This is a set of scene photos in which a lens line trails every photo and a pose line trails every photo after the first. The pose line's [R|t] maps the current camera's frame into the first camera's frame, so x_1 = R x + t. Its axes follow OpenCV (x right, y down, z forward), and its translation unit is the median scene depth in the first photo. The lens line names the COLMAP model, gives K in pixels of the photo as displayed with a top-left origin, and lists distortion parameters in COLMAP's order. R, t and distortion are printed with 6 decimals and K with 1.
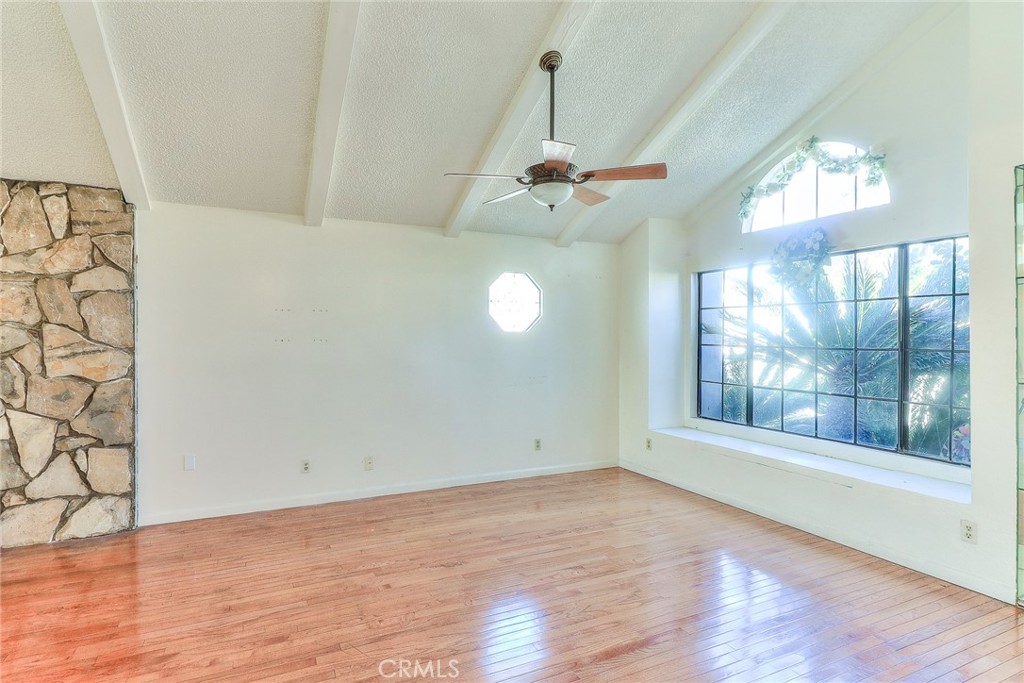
lens RADIAL K [[527.1, 0, 489.8], [0, 527.1, 337.1], [0, 0, 1]] dist [0.015397, -0.000783]
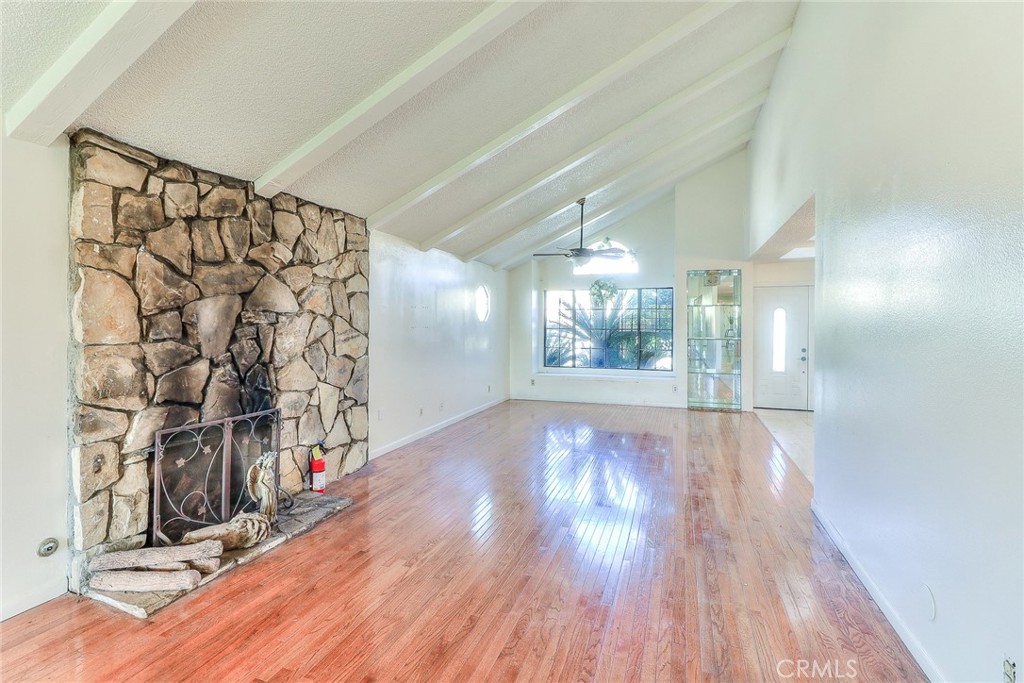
lens RADIAL K [[468.6, 0, 512.4], [0, 468.6, 323.3], [0, 0, 1]] dist [0.002553, -0.000215]
pose [[0.691361, -0.000055, 0.722510, -1.340928], [-0.000939, 0.999999, 0.000975, -0.008230], [-0.722509, -0.001352, 0.691360, -0.125704]]
